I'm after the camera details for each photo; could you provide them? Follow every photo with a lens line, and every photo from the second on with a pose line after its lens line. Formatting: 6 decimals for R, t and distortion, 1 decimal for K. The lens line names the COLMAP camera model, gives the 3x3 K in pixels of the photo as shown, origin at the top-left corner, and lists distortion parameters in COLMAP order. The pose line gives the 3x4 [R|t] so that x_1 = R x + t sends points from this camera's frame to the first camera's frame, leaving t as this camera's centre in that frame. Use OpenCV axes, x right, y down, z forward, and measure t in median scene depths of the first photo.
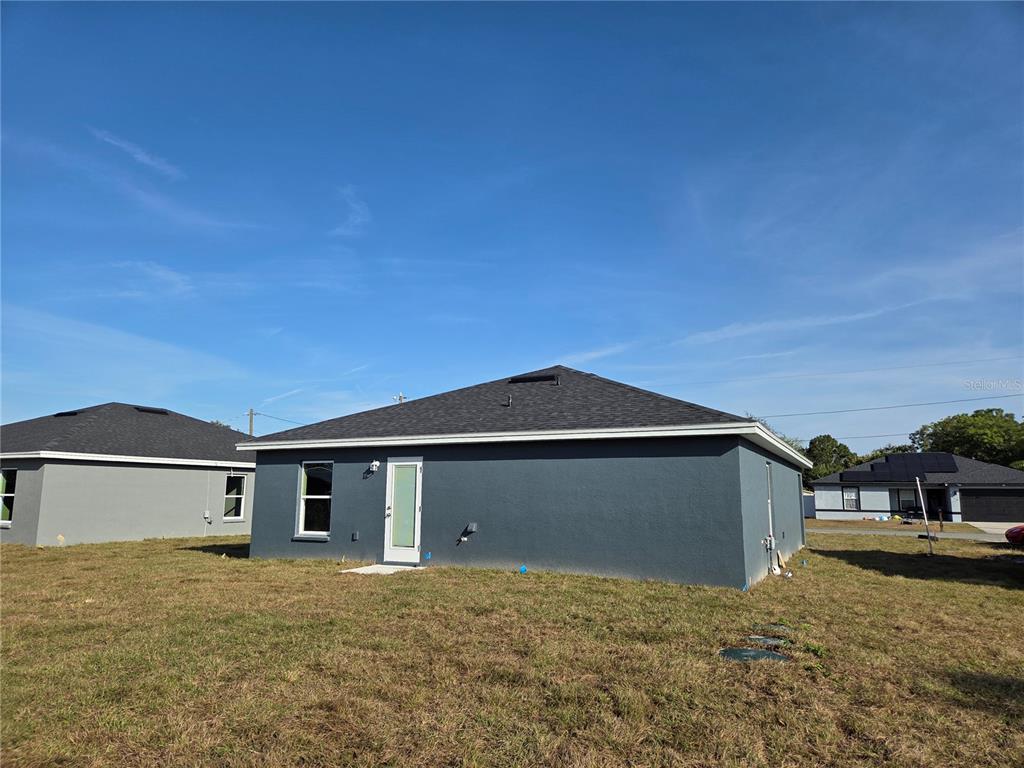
lens RADIAL K [[696.2, 0, 515.4], [0, 696.2, 401.9], [0, 0, 1]] dist [0.045294, -0.001675]
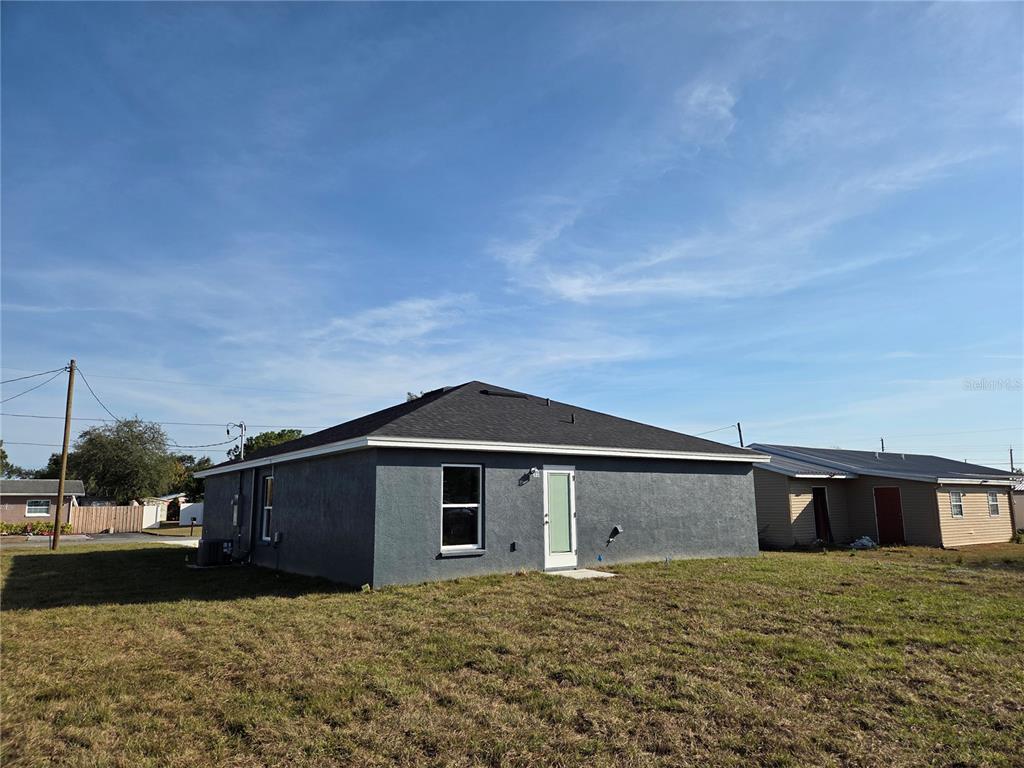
lens RADIAL K [[696.2, 0, 515.4], [0, 696.2, 401.9], [0, 0, 1]] dist [0.045294, -0.001675]
pose [[0.474041, 0.115713, 0.872866, -1.088252], [-0.105501, 0.991650, -0.074164, 0.068599], [-0.874159, -0.056932, 0.482291, 0.557792]]
